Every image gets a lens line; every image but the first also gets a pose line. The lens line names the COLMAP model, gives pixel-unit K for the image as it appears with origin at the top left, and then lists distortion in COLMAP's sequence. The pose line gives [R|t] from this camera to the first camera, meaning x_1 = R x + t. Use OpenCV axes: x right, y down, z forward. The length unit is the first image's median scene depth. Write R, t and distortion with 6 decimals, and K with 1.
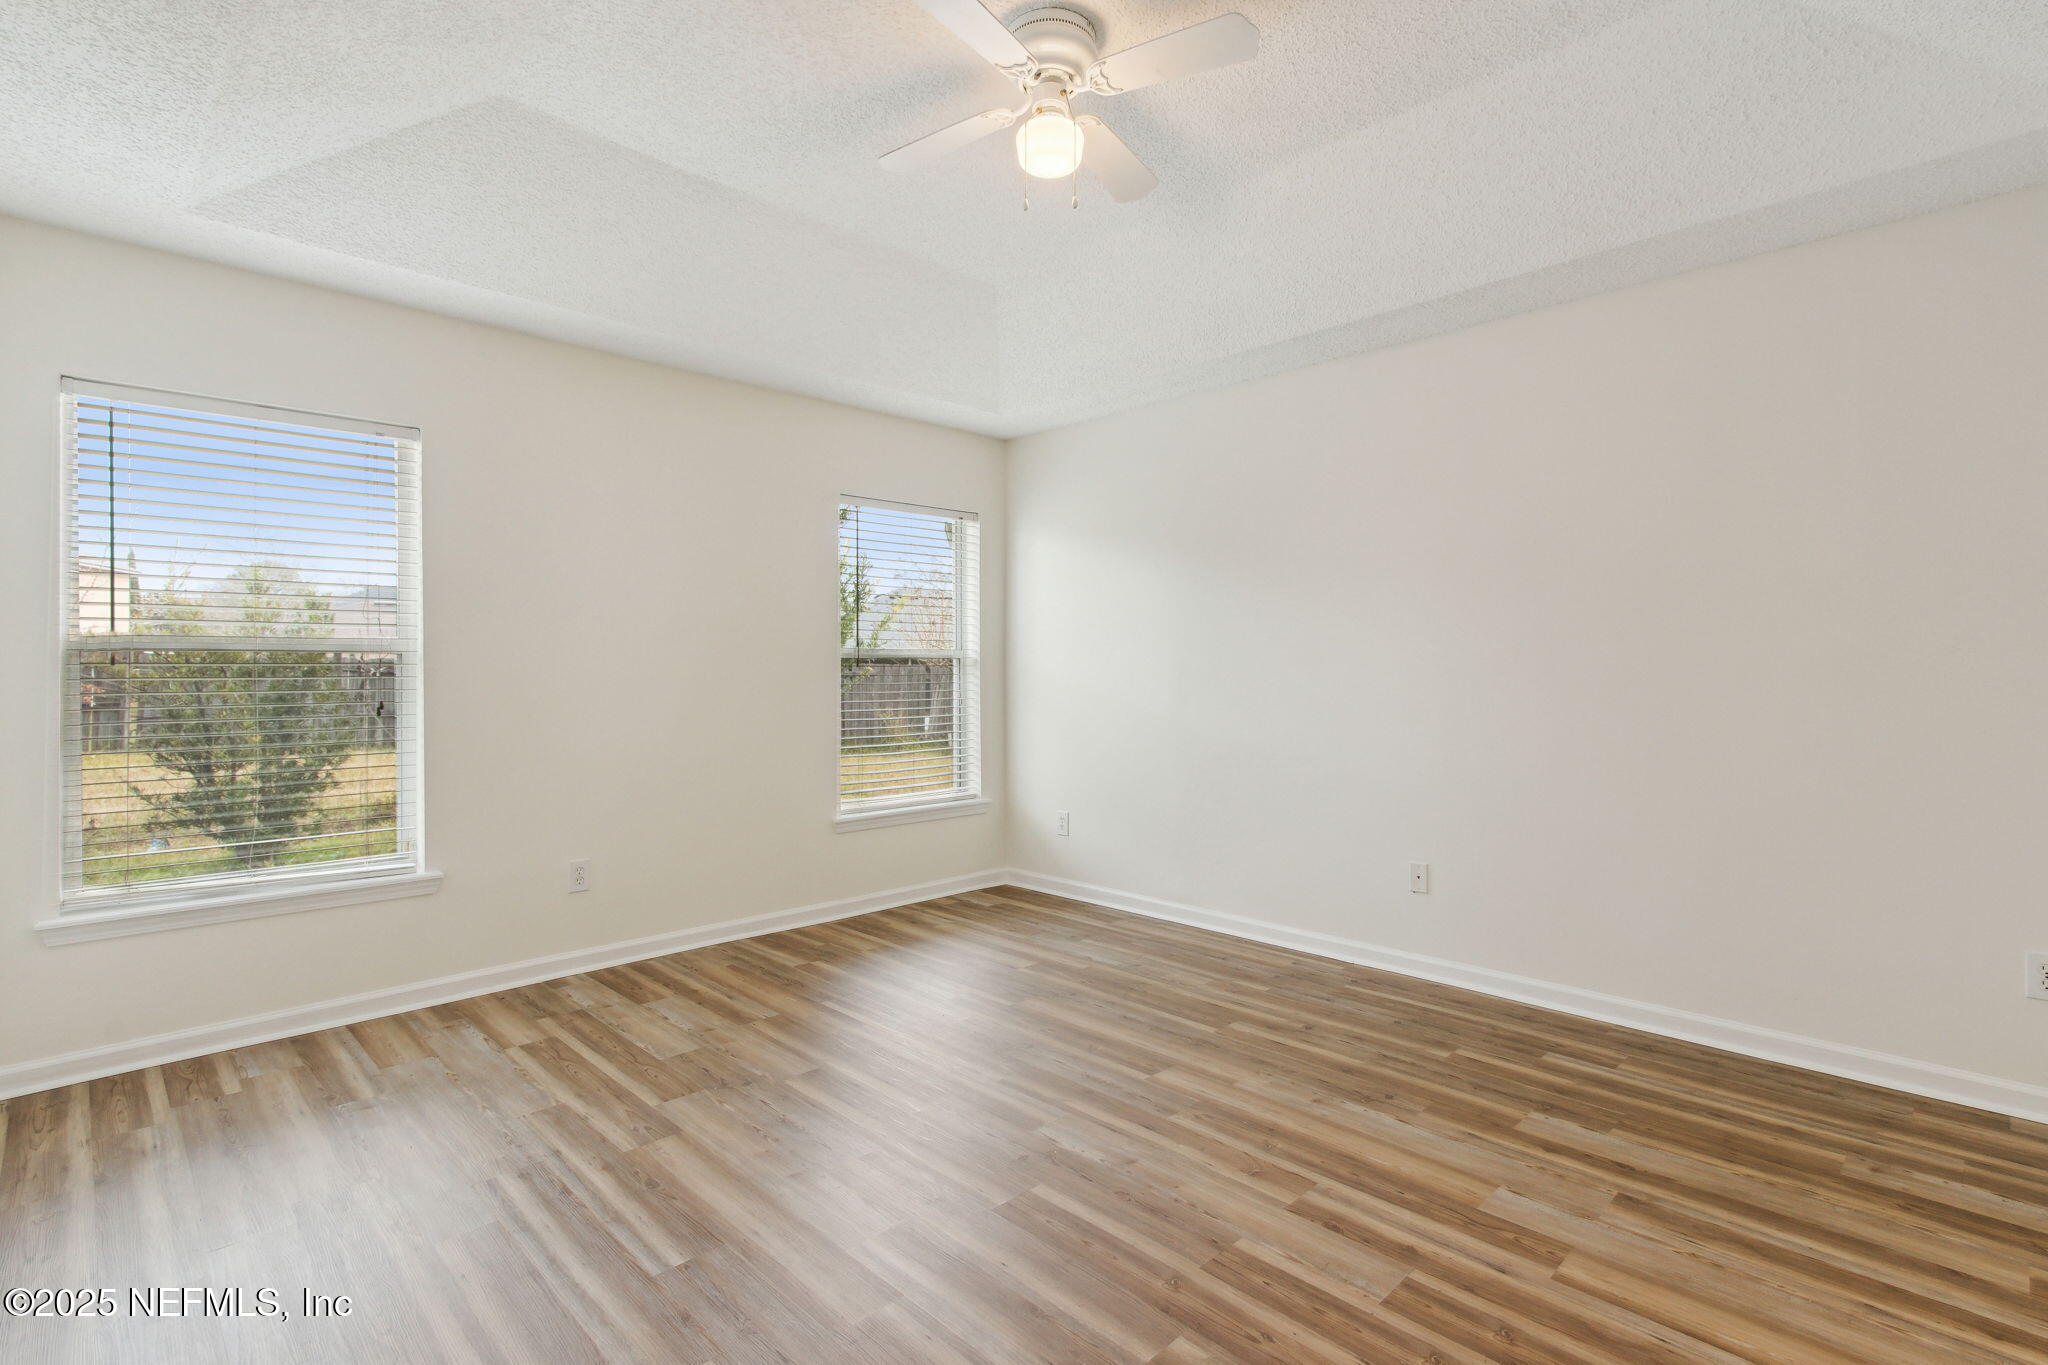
lens RADIAL K [[963.4, 0, 1026.5], [0, 963.4, 673.1], [0, 0, 1]] dist [0.001757, 0.000084]
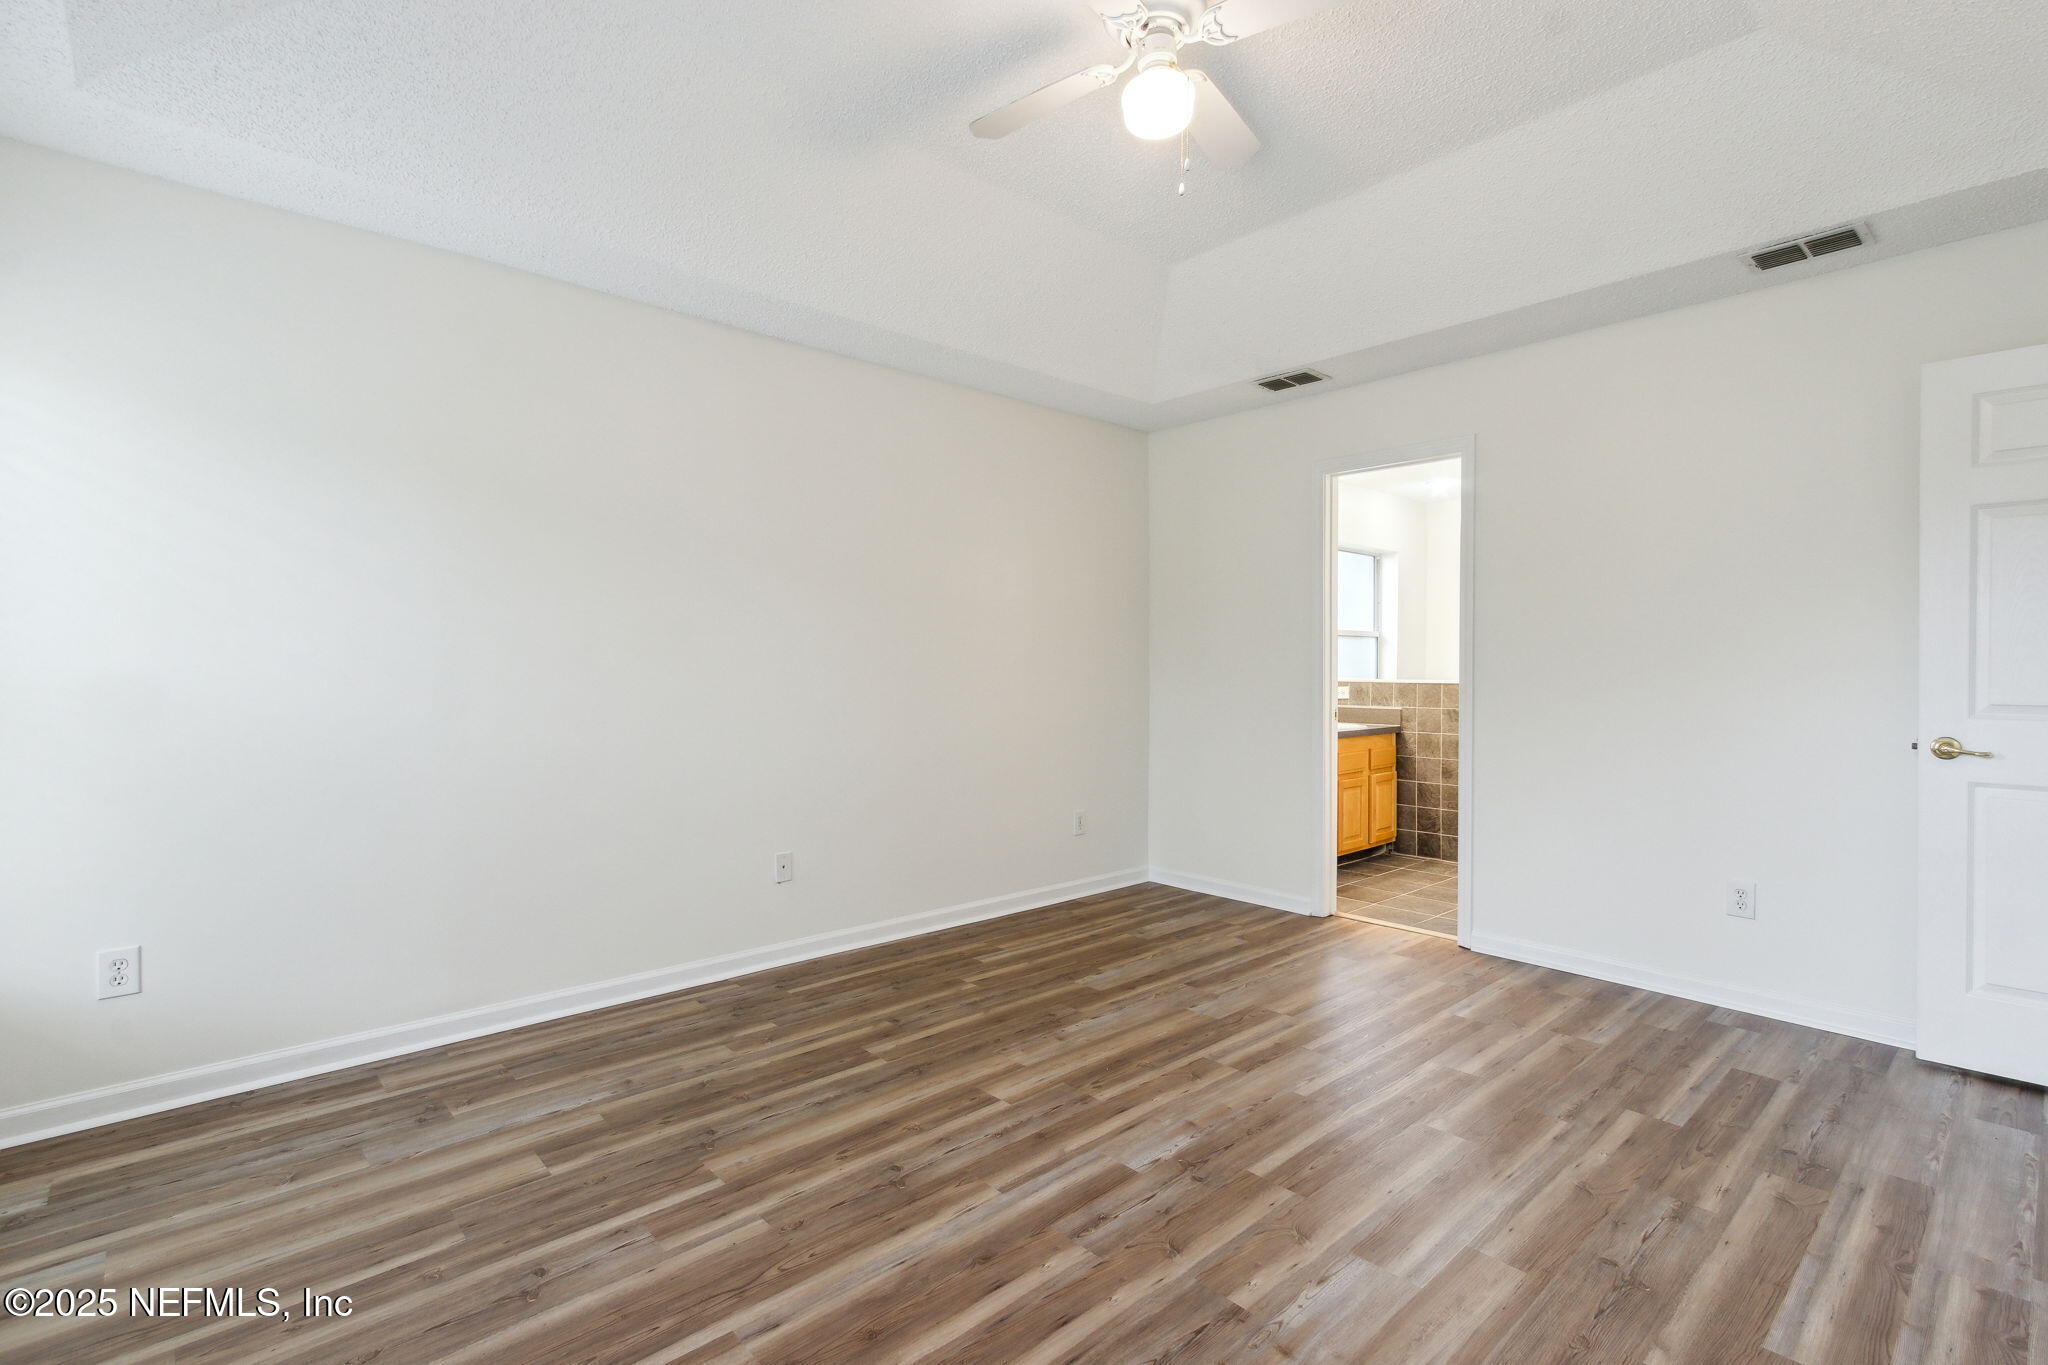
lens RADIAL K [[953.4, 0, 1027.9], [0, 953.4, 661.4], [0, 0, 1]] dist [0.002076, -0.000586]
pose [[0.033271, 0.004789, 0.999435, -0.756435], [0.000505, 0.999988, -0.004808, 0.001013], [-0.999446, 0.000664, 0.033268, 0.908230]]
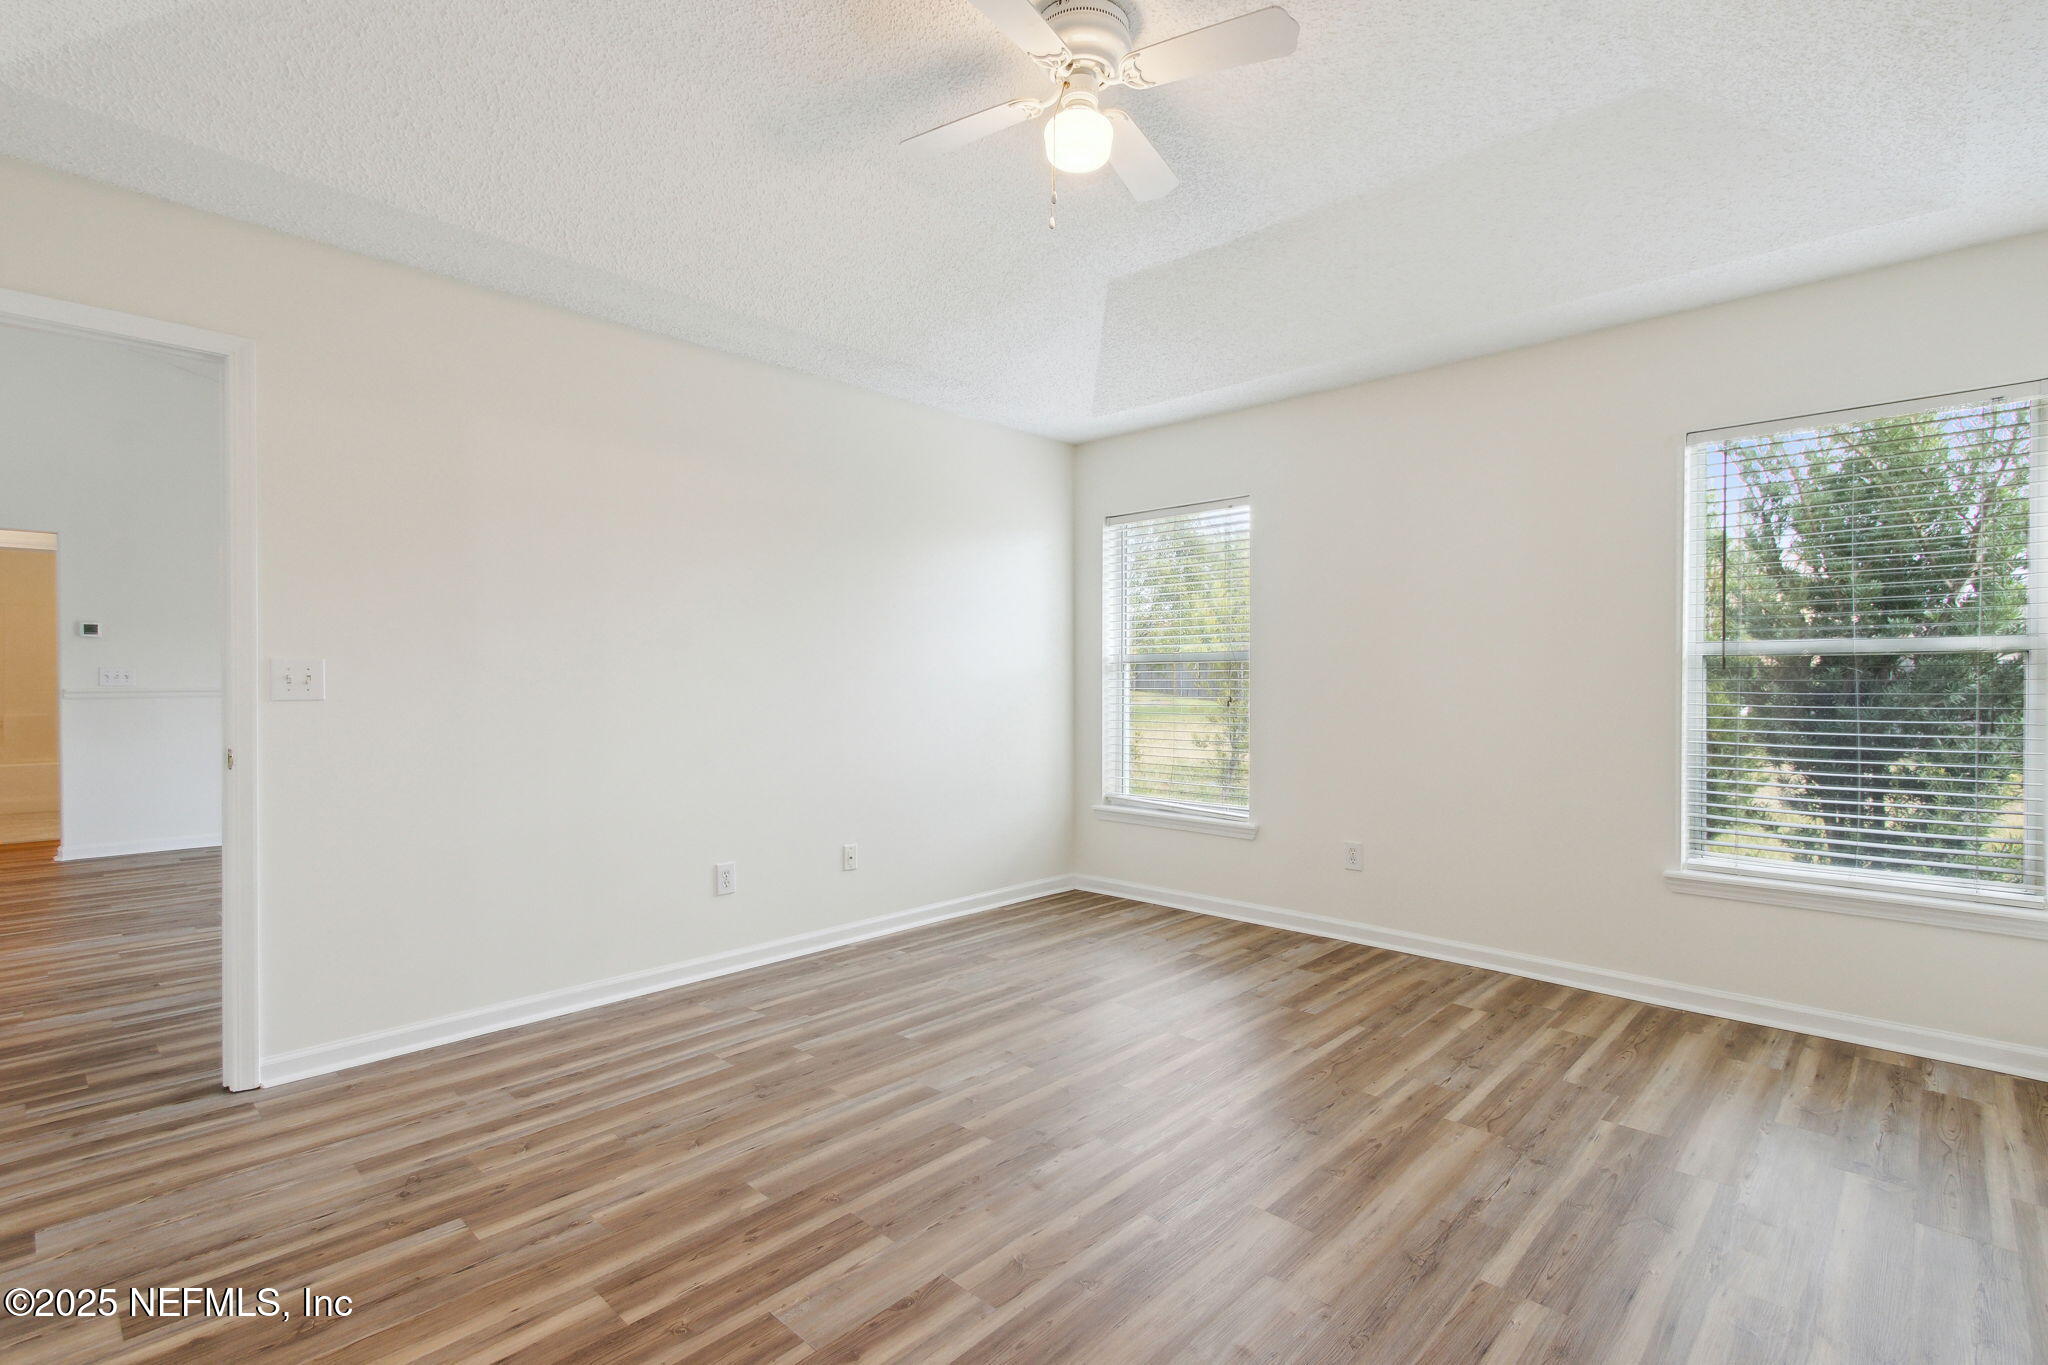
lens RADIAL K [[963.4, 0, 1026.5], [0, 963.4, 673.1], [0, 0, 1]] dist [0.001757, 0.000084]
pose [[0.034170, -0.001673, -0.999415, 0.841860], [-0.001194, 0.999998, -0.001715, 0.000623], [0.999415, 0.001252, 0.034168, 0.758665]]
